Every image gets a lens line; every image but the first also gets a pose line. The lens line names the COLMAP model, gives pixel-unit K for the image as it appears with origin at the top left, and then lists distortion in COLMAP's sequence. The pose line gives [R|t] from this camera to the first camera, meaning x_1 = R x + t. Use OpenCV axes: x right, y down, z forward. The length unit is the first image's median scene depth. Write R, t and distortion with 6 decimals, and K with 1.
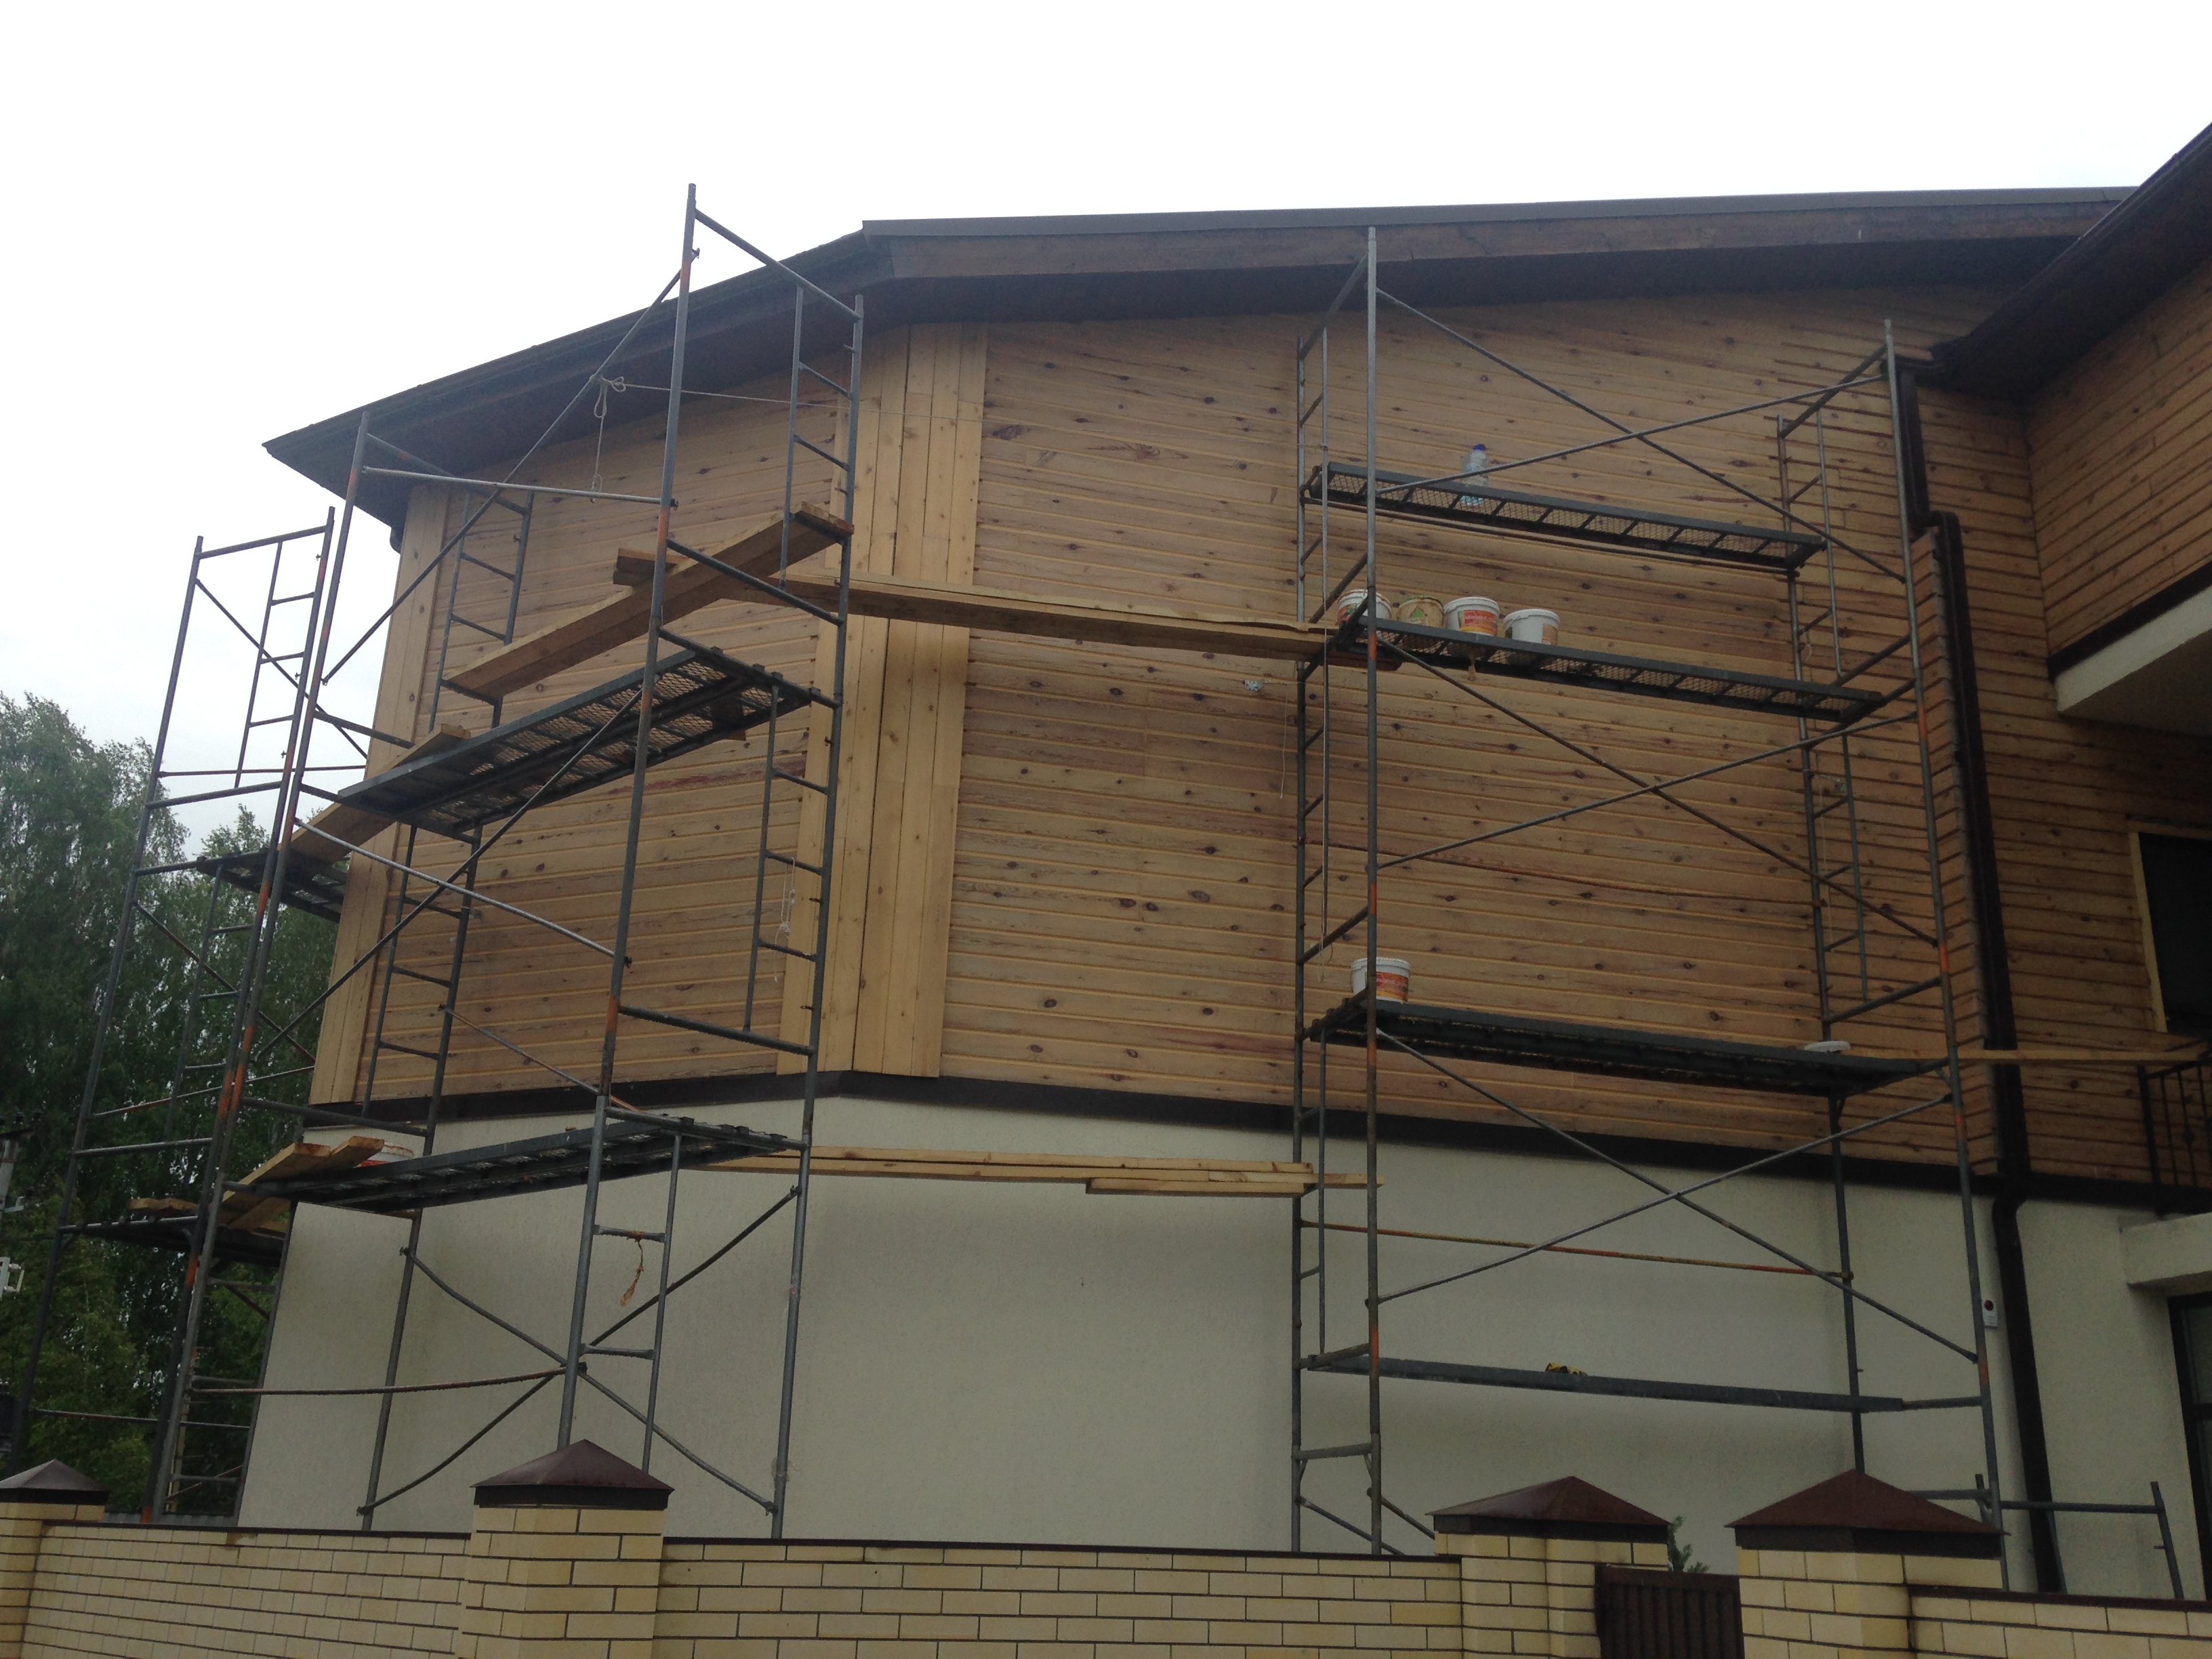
lens RADIAL K [[2025.6, 0, 1115.1], [0, 2025.6, 802.8], [0, 0, 1]] dist [0.088256, 0.000000]
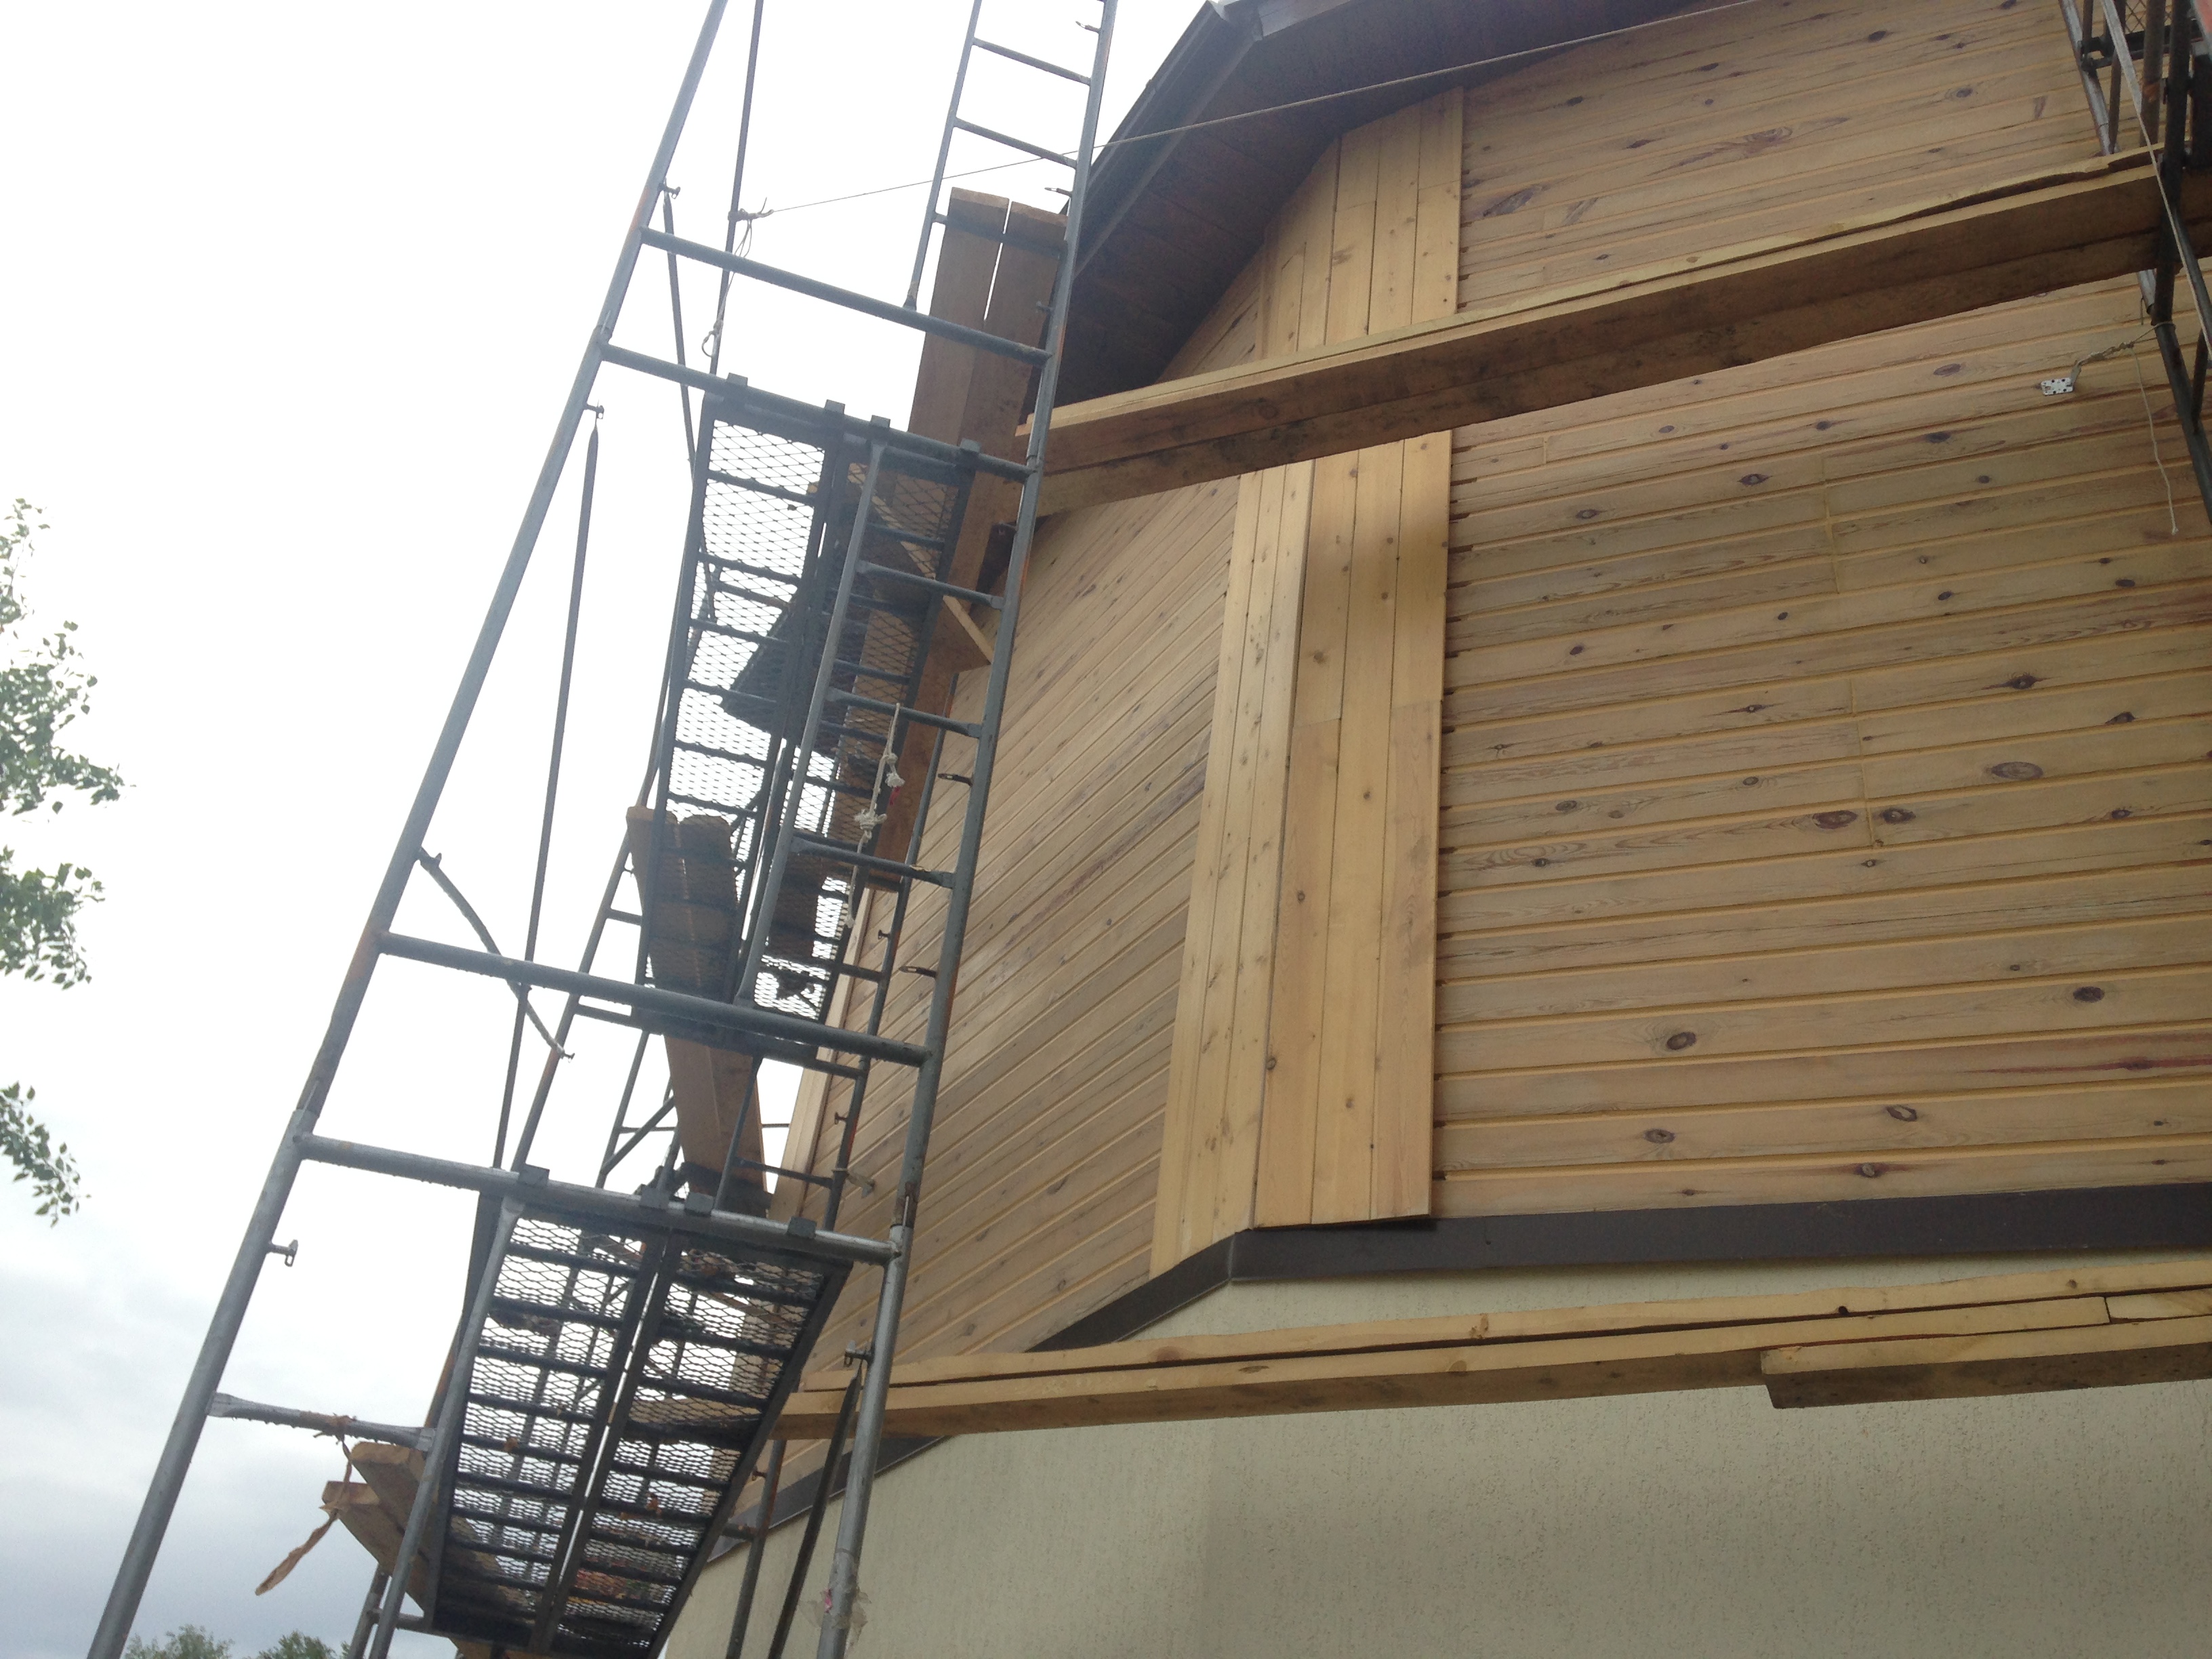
lens RADIAL K [[2025.6, 0, 1119.1], [0, 2025.6, 838.7], [0, 0, 1]] dist [0.088256, 0.000000]
pose [[0.827540, -0.286585, -0.482749, 0.091974], [0.111528, 0.926674, -0.358939, 0.196462], [0.550217, 0.243196, 0.798822, 0.531674]]
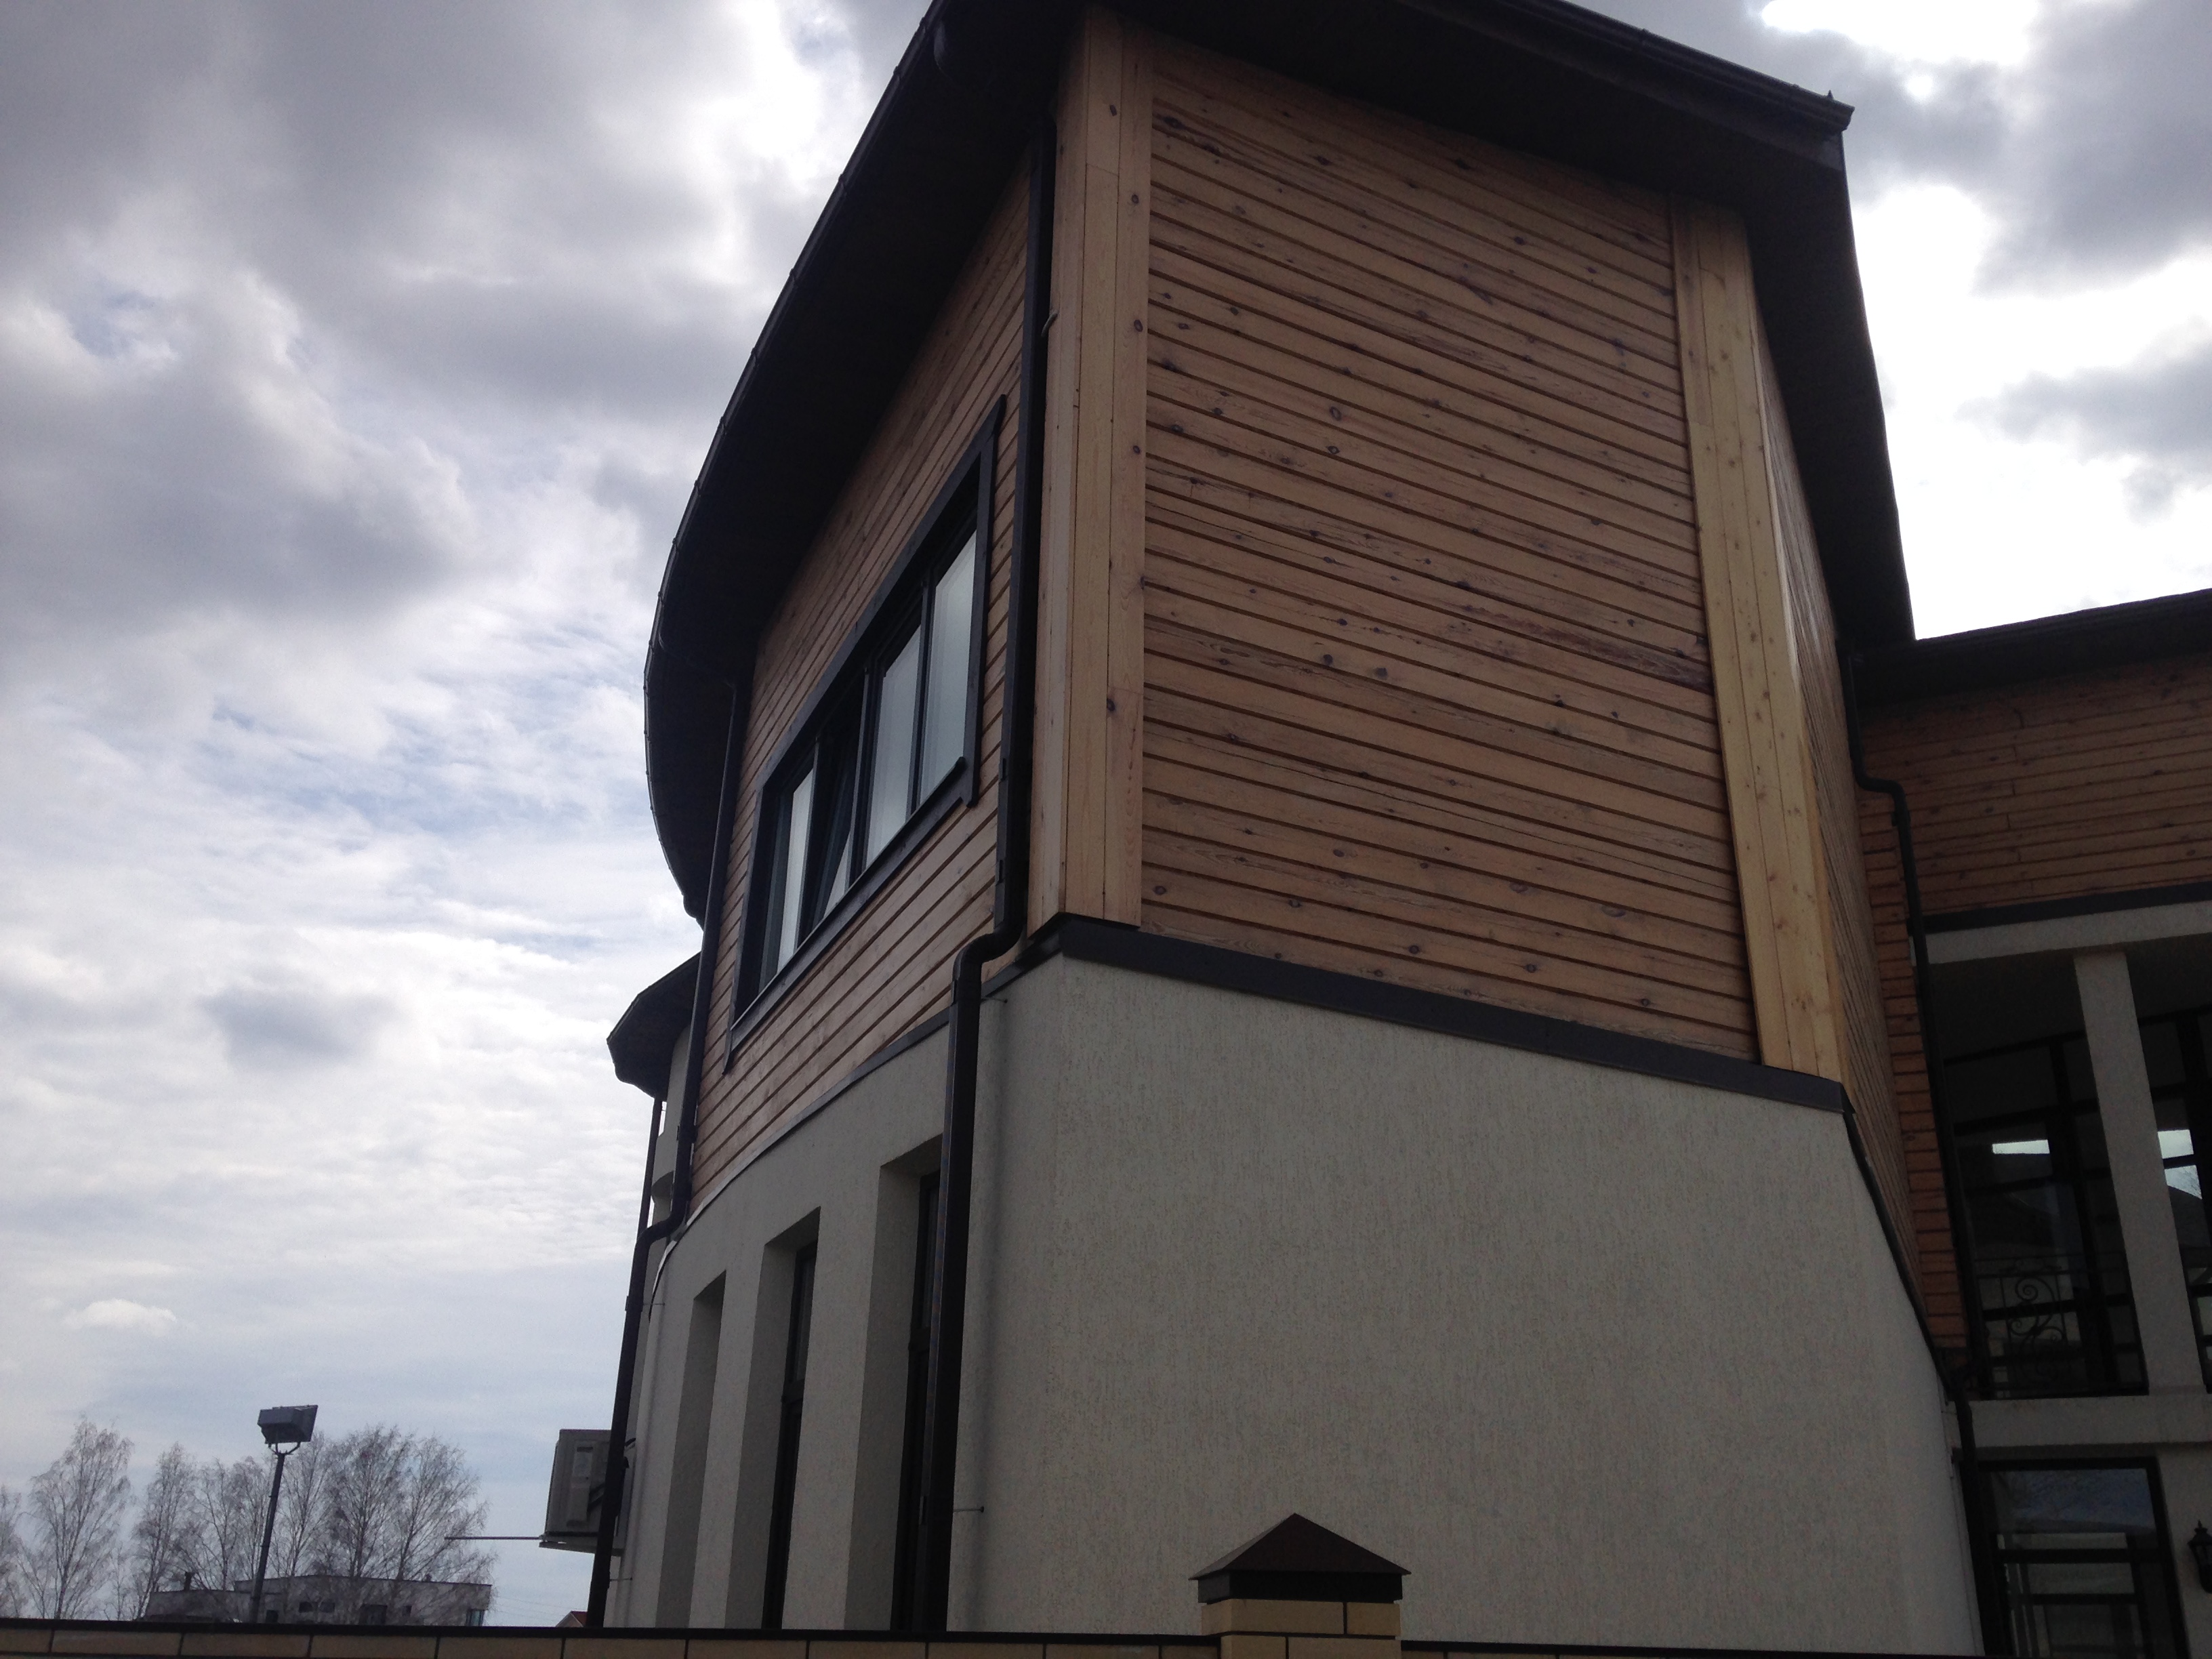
lens RADIAL K [[2025.6, 0, 1134.1], [0, 2025.6, 848.1], [0, 0, 1]] dist [0.088256, 0.000000]
pose [[0.607447, 0.286279, 0.740981, -0.842894], [-0.262152, 0.952788, -0.153202, 0.219367], [-0.749856, -0.101188, 0.653817, 0.633063]]
